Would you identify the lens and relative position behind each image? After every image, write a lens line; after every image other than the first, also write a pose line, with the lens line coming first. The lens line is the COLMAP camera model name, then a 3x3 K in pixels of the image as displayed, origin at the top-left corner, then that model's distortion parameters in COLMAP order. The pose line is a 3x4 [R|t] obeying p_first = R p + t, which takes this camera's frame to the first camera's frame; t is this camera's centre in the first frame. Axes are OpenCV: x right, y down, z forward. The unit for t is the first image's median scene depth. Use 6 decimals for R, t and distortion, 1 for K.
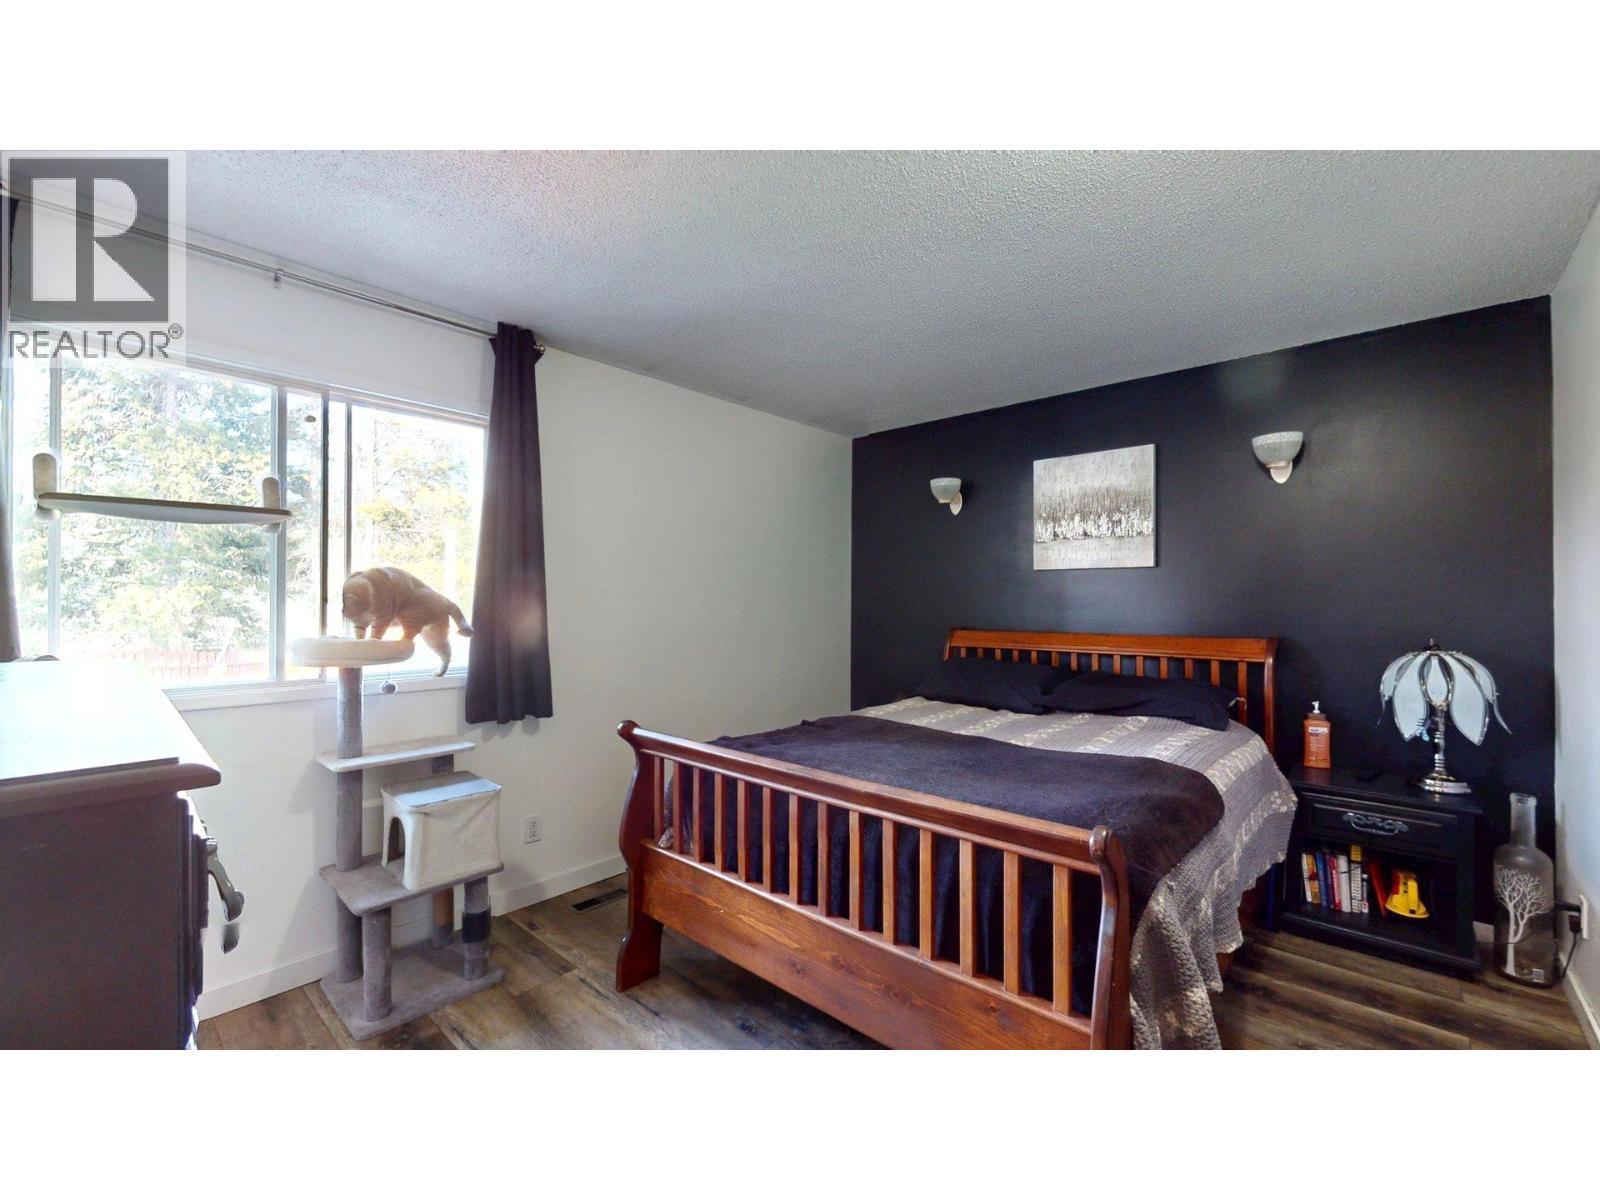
lens RADIAL K [[663.3, 0, 802.5], [0, 663.3, 601.5], [0, 0, 1]] dist [0.000534, -0.001282]
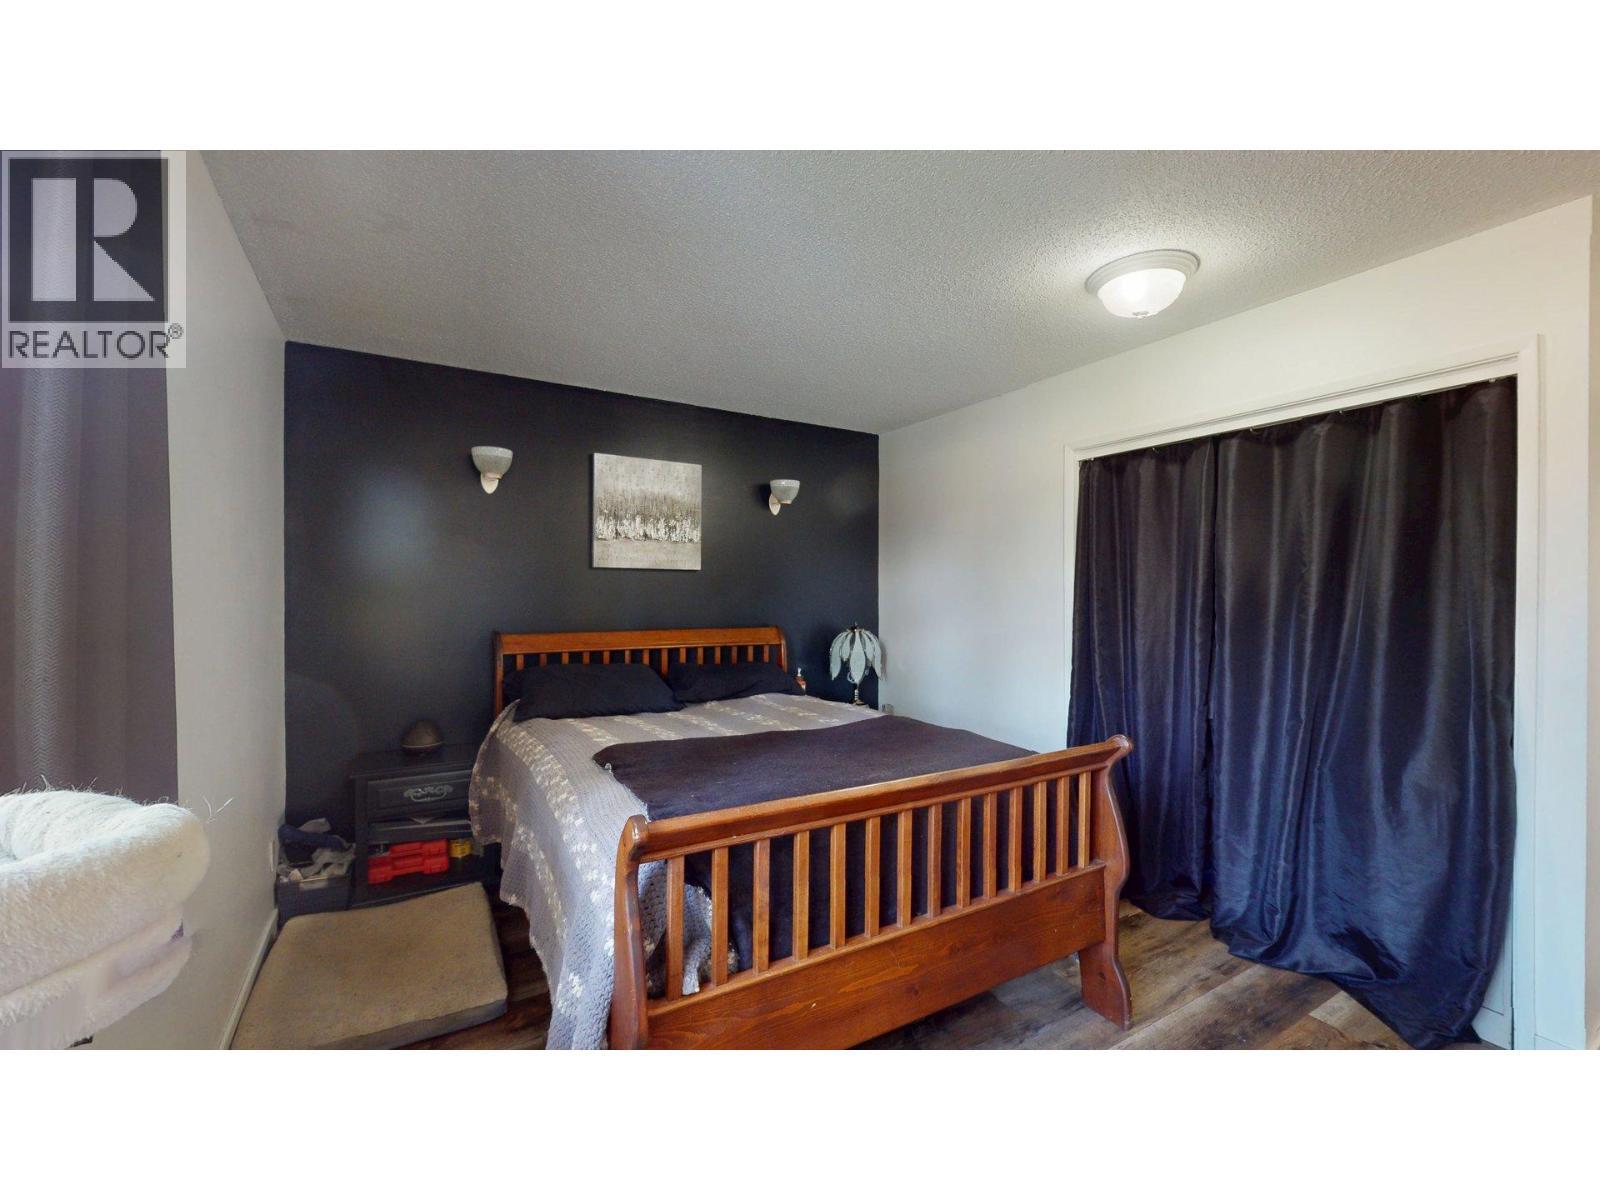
lens RADIAL K [[663.3, 0, 804.0], [0, 663.3, 594.9], [0, 0, 1]] dist [0.000534, -0.001282]
pose [[0.291809, 0.004088, 0.956468, -0.517127], [0.000067, 0.999991, -0.004294, -0.003760], [-0.956477, 0.001317, 0.291806, 0.470513]]
